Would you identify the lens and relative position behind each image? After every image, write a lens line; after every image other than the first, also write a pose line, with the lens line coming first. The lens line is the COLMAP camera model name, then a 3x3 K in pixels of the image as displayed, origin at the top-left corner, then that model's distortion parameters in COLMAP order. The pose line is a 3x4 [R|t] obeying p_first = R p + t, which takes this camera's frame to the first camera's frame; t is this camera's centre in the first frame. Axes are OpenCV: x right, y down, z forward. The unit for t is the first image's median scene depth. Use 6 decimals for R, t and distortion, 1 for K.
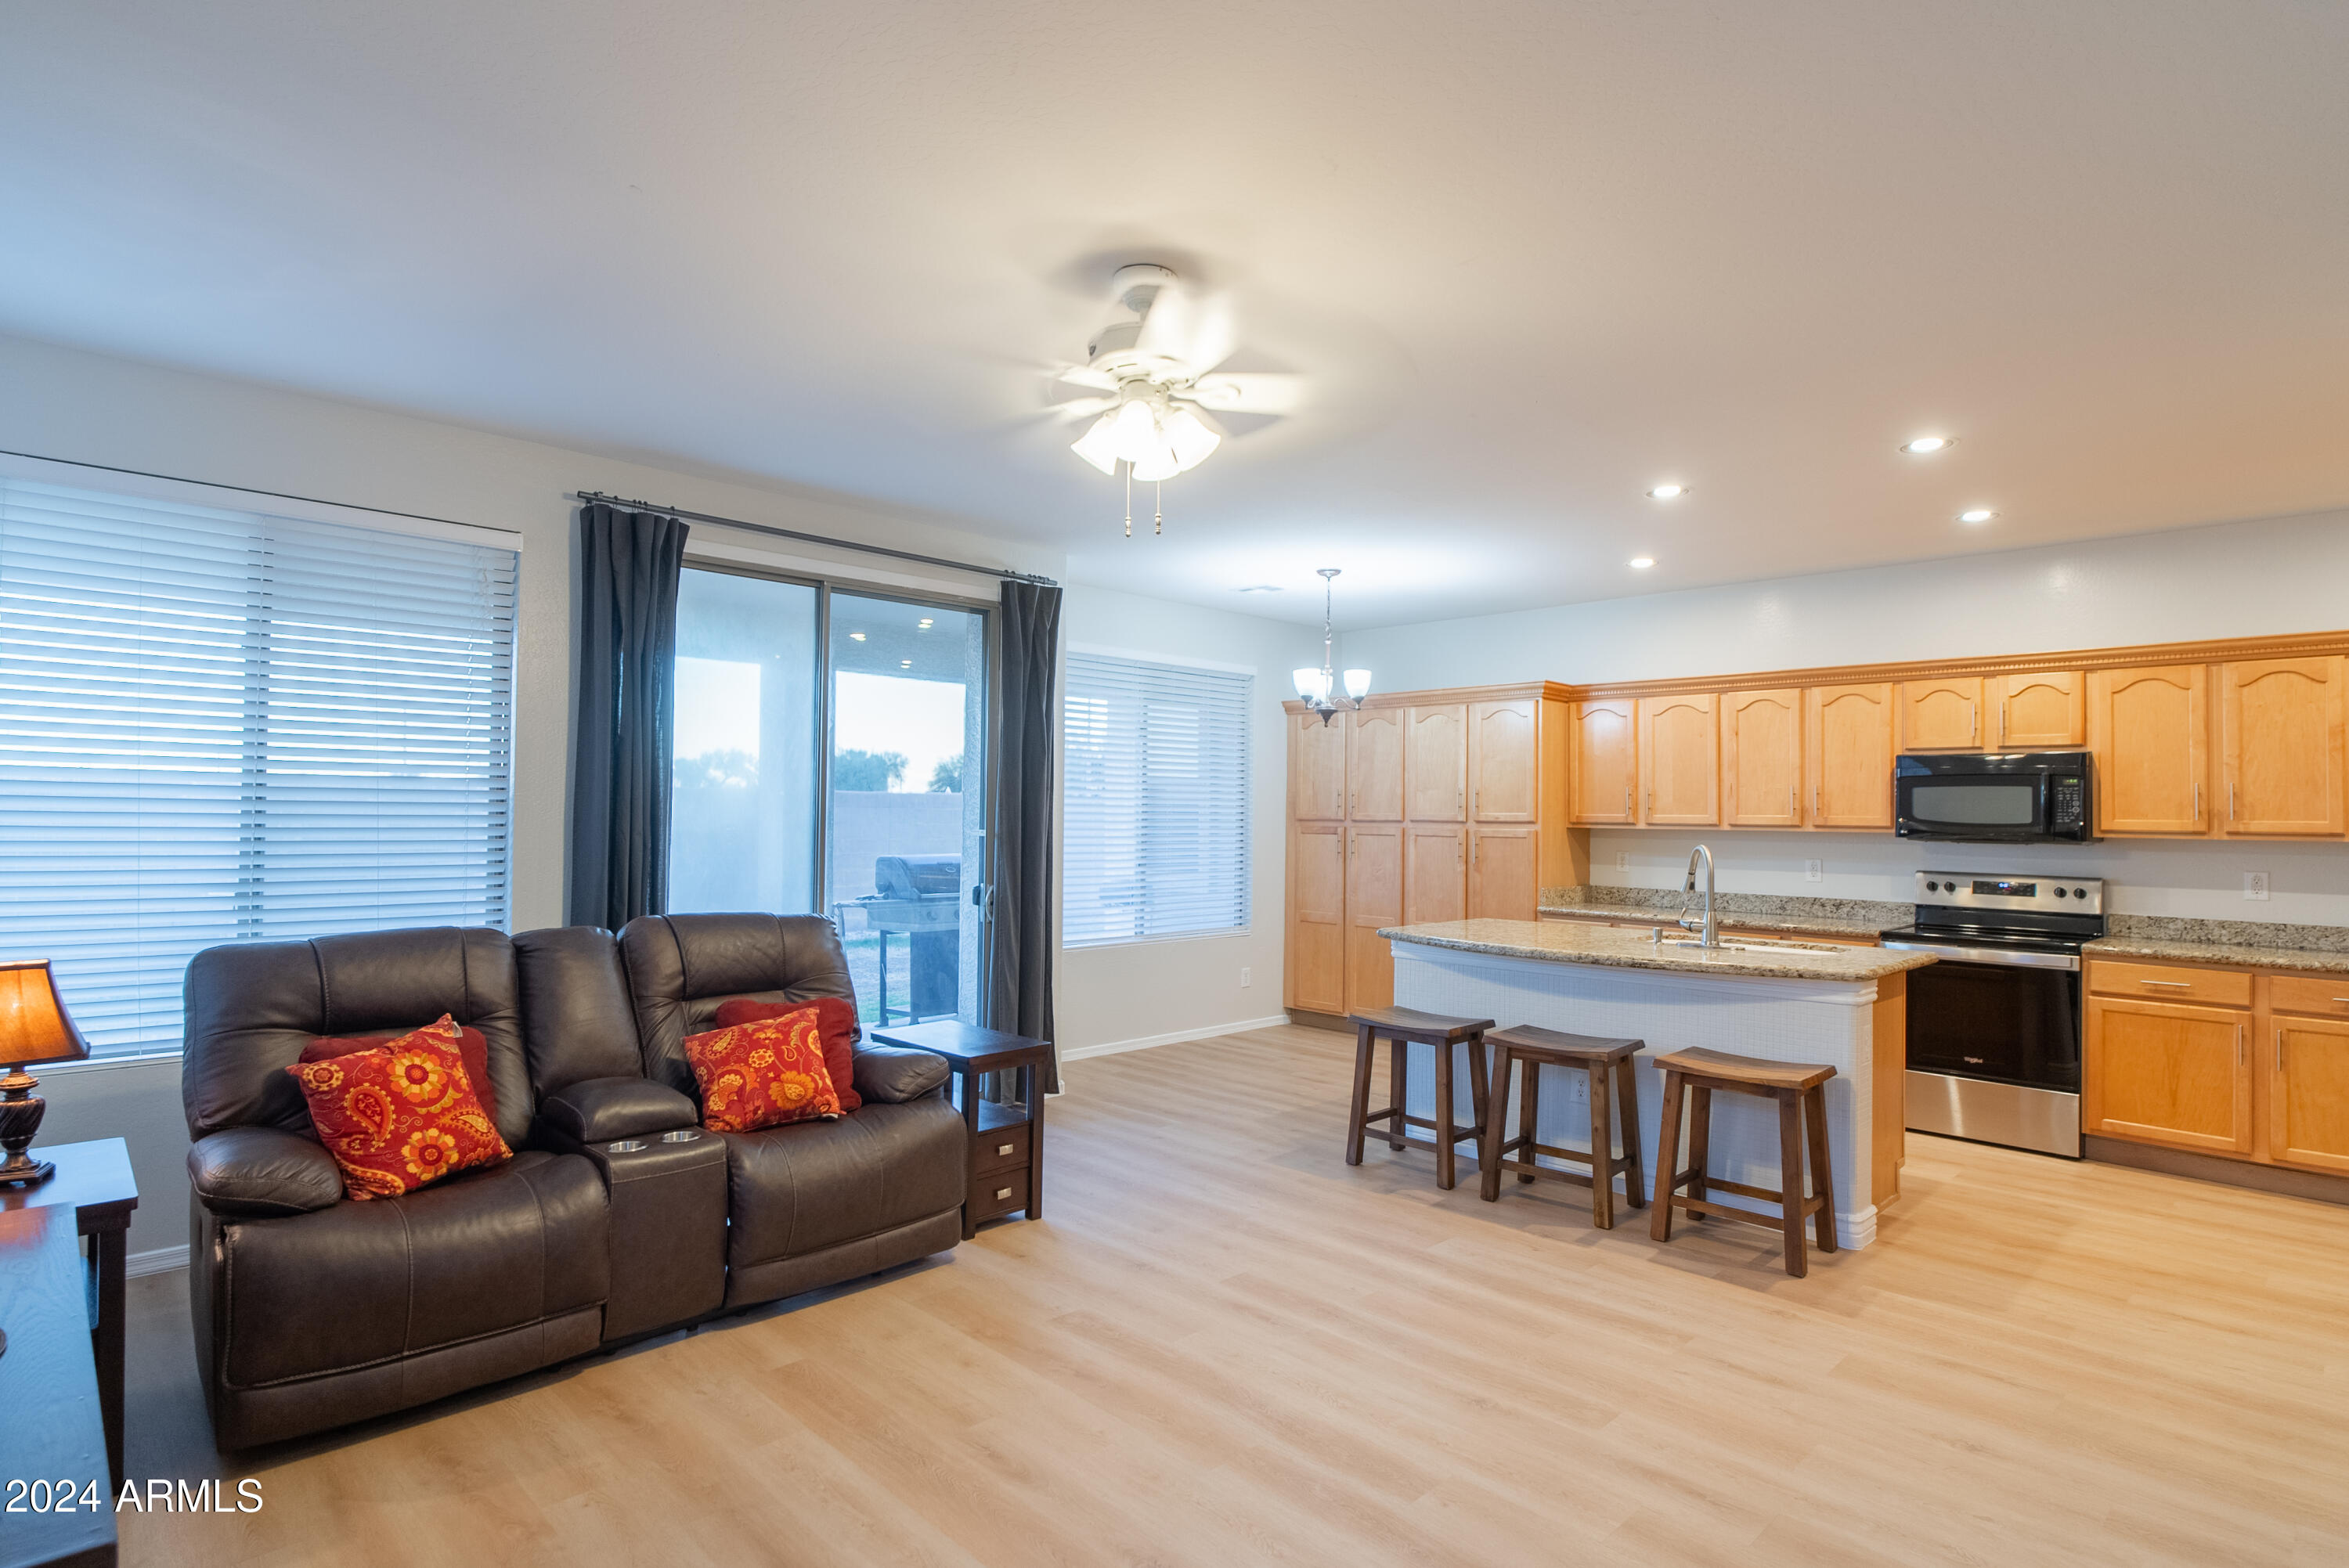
lens RADIAL K [[1200.0, 0, 1182.2], [0, 1200.0, 789.8], [0, 0, 1]] dist [-0.003769, -0.000499]
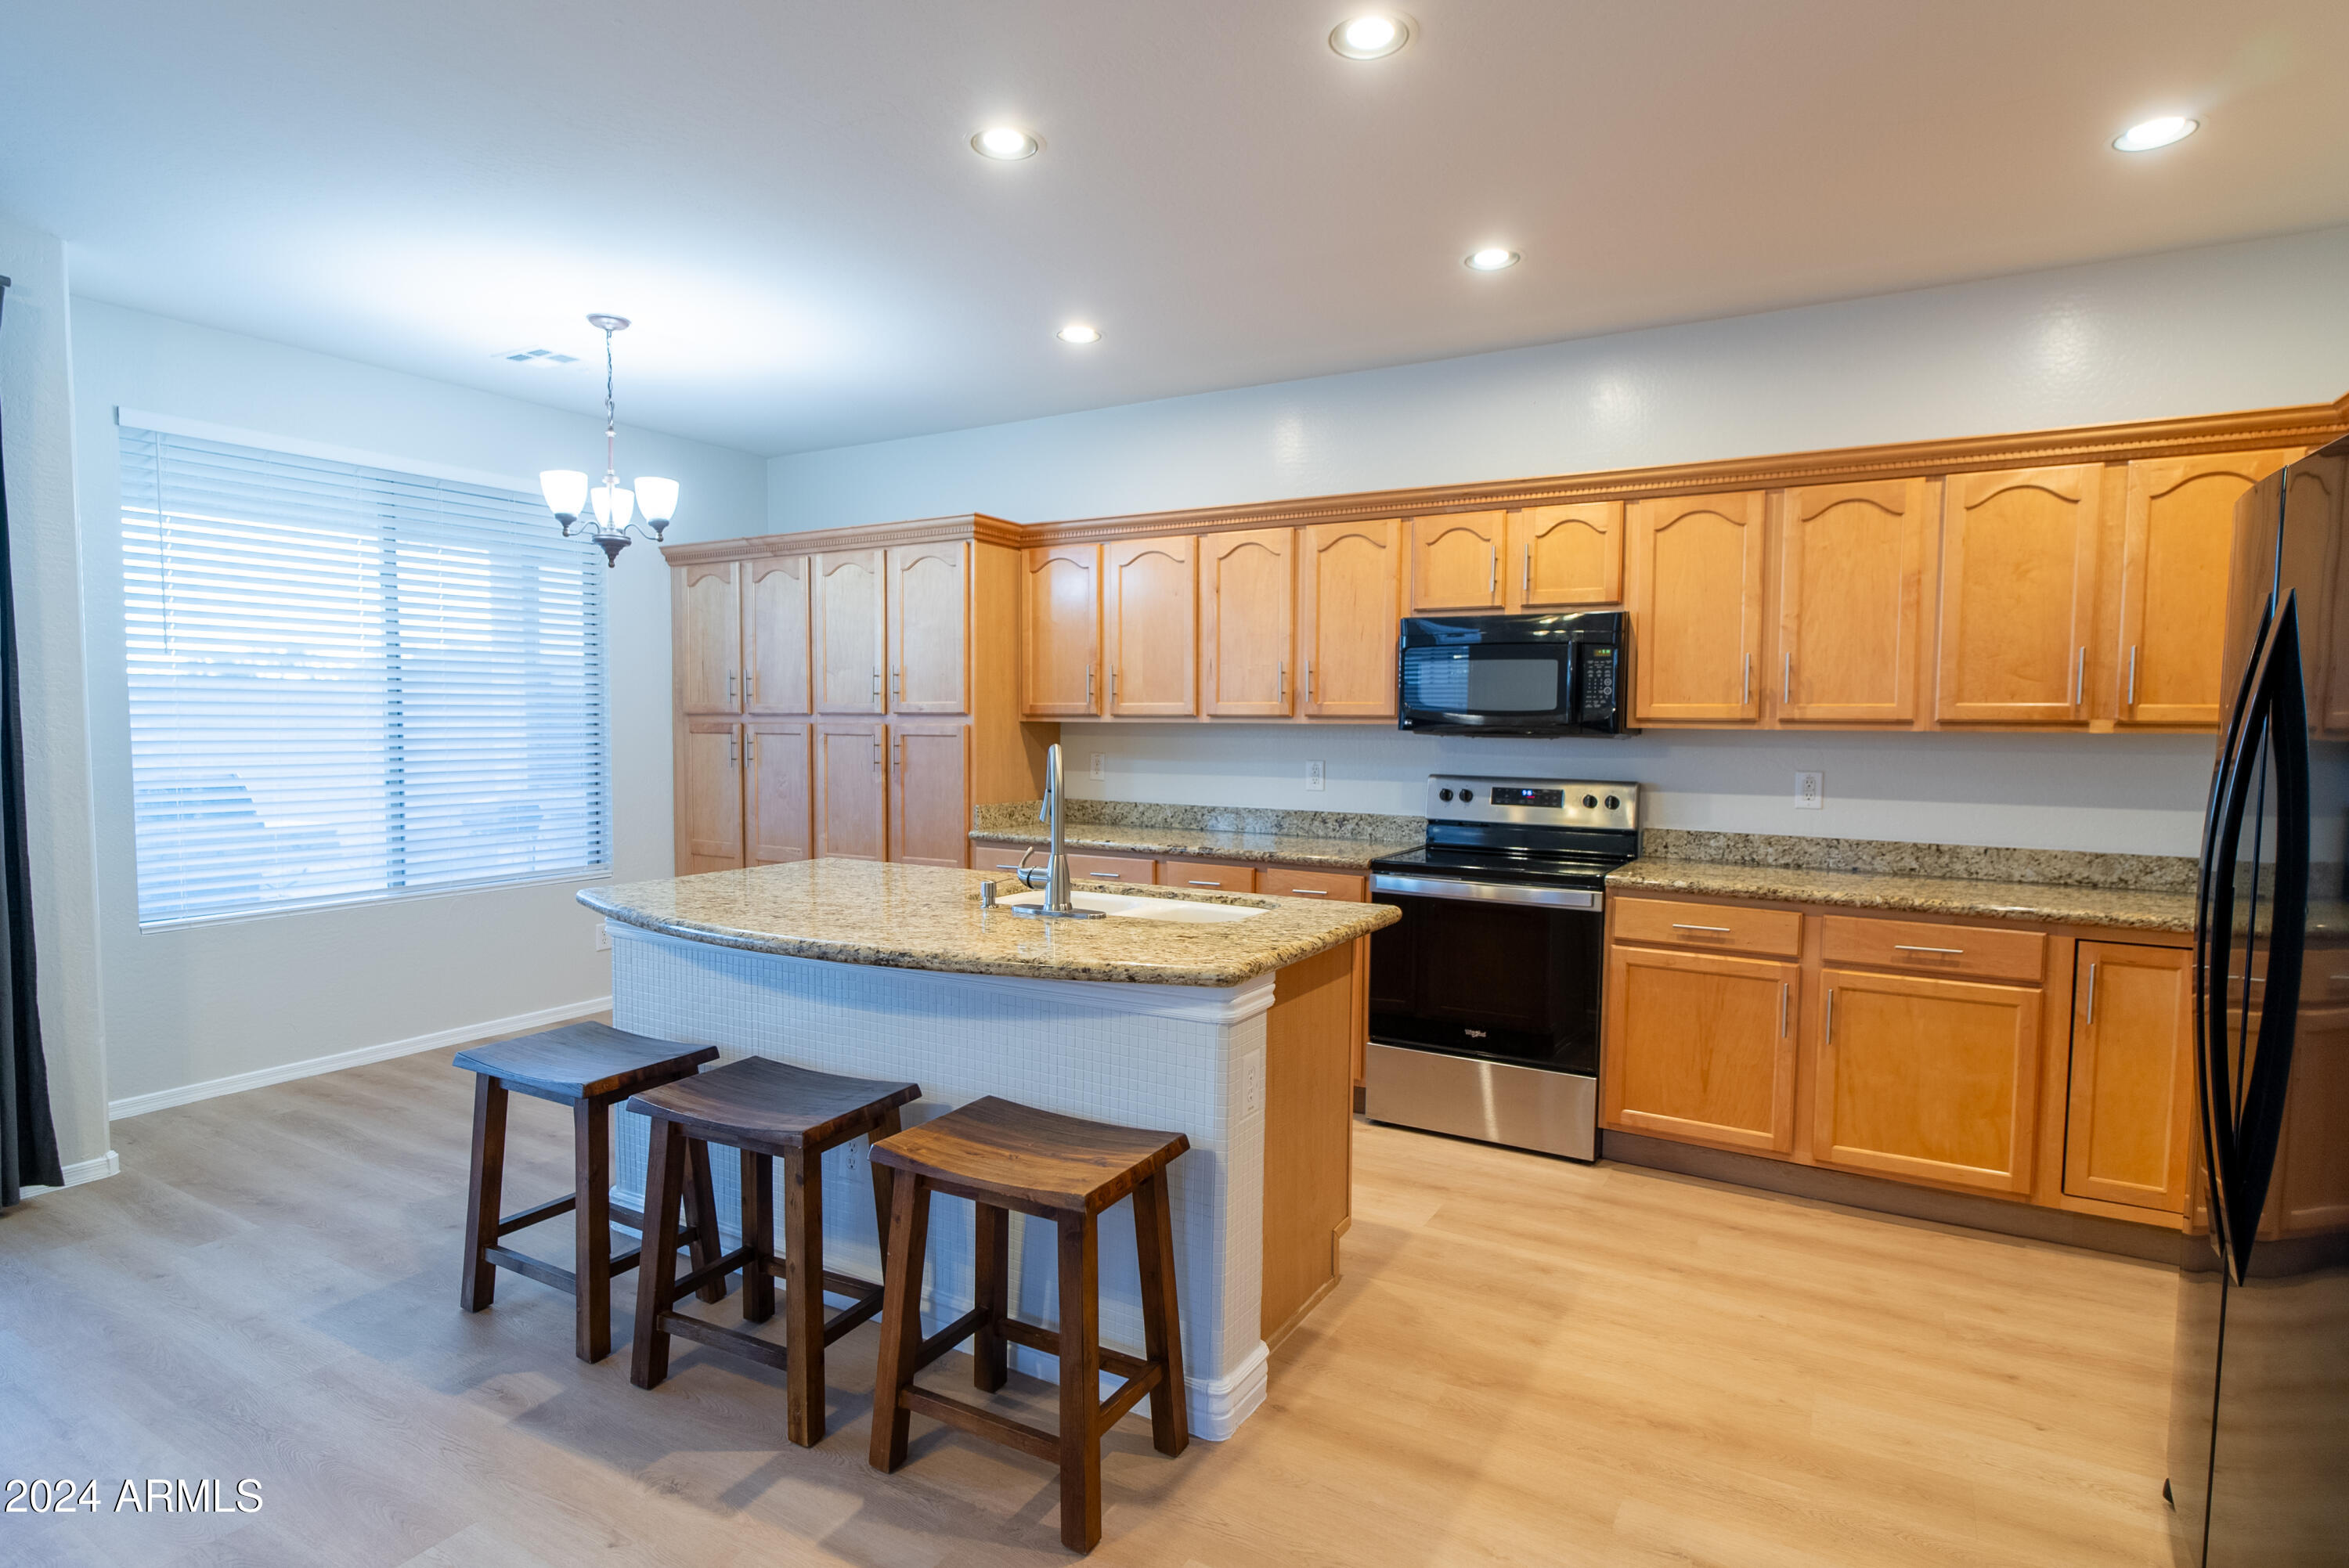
lens RADIAL K [[1200.0, 0, 1182.2], [0, 1200.0, 789.8], [0, 0, 1]] dist [-0.003769, -0.000499]
pose [[0.965091, -0.020058, 0.261144, 0.307871], [-0.001379, 0.996660, 0.081649, 0.017958], [-0.261910, -0.079159, 0.961841, 0.363608]]
